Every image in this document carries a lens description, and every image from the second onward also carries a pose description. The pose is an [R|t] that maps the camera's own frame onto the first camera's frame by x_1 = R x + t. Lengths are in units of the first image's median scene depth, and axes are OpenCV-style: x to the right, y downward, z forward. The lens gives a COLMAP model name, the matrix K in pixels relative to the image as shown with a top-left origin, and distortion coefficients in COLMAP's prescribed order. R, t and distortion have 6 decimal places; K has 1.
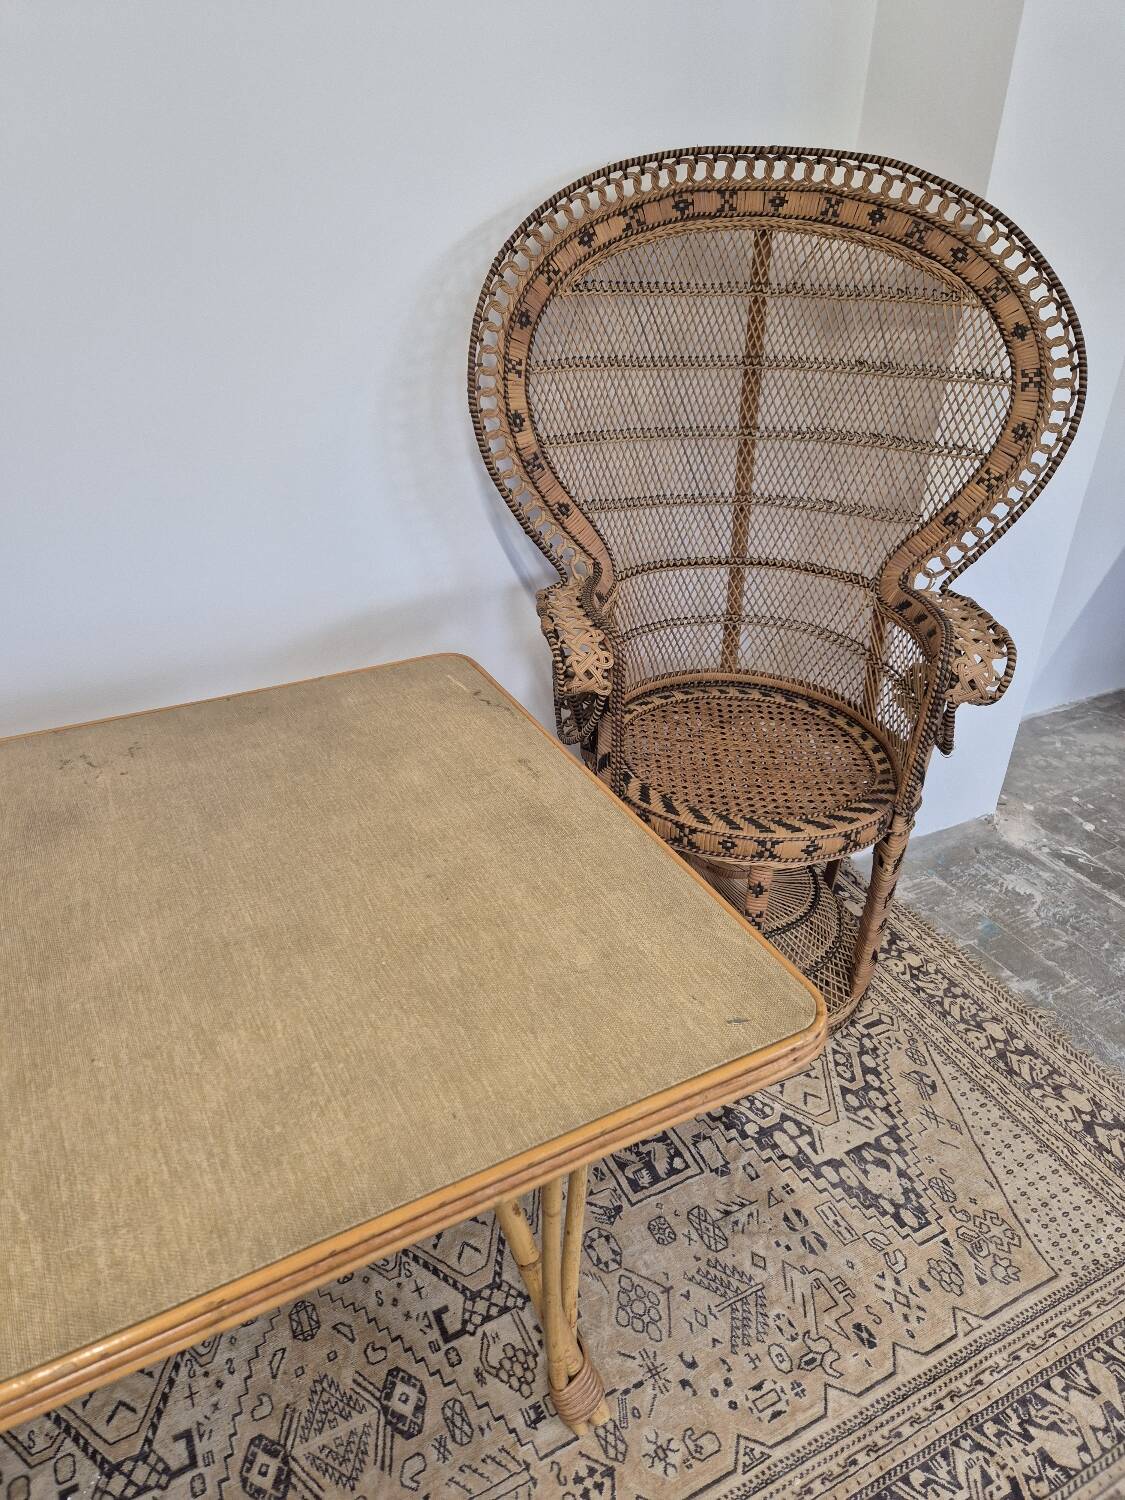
lens RADIAL K [[1010.1, 0, 554.0], [0, 1010.1, 729.7], [0, 0, 1]] dist [0.074170, -0.060075]
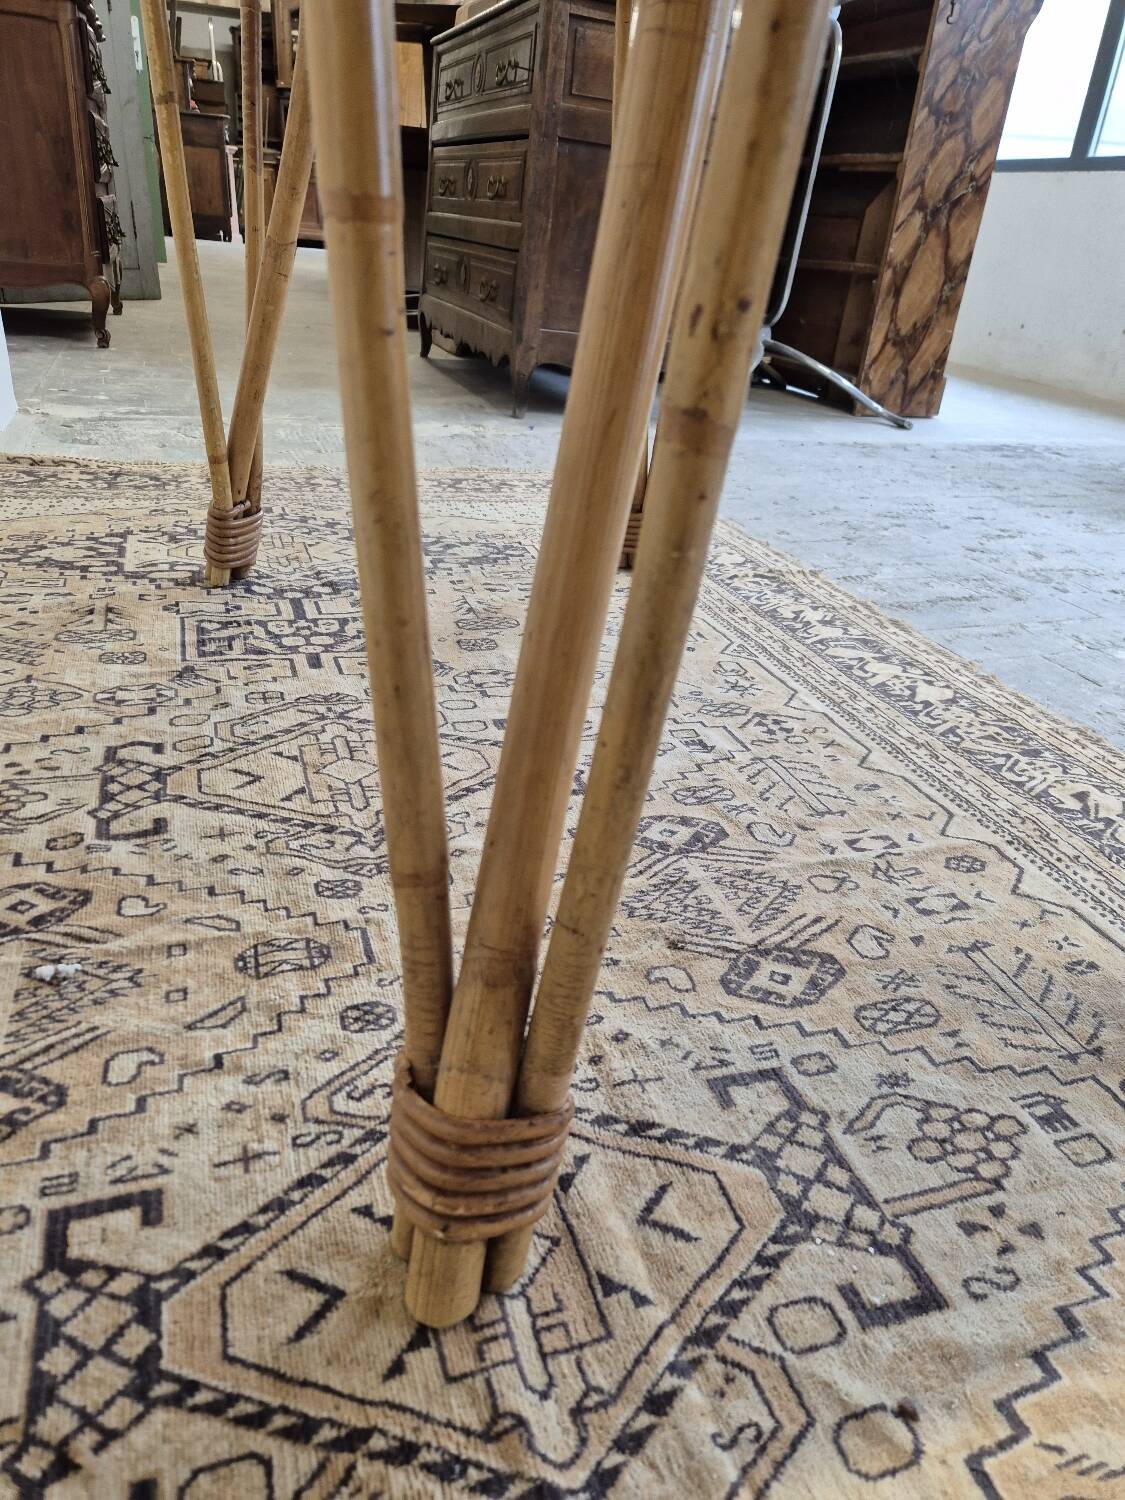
lens RADIAL K [[1010.1, 0, 575.1], [0, 1010.1, 778.8], [0, 0, 1]] dist [0.074170, -0.060075]
pose [[0.136156, -0.478978, 0.867204, -0.623684], [0.418898, 0.821087, 0.387737, 0.337370], [-0.897767, 0.310477, 0.312438, 0.794238]]
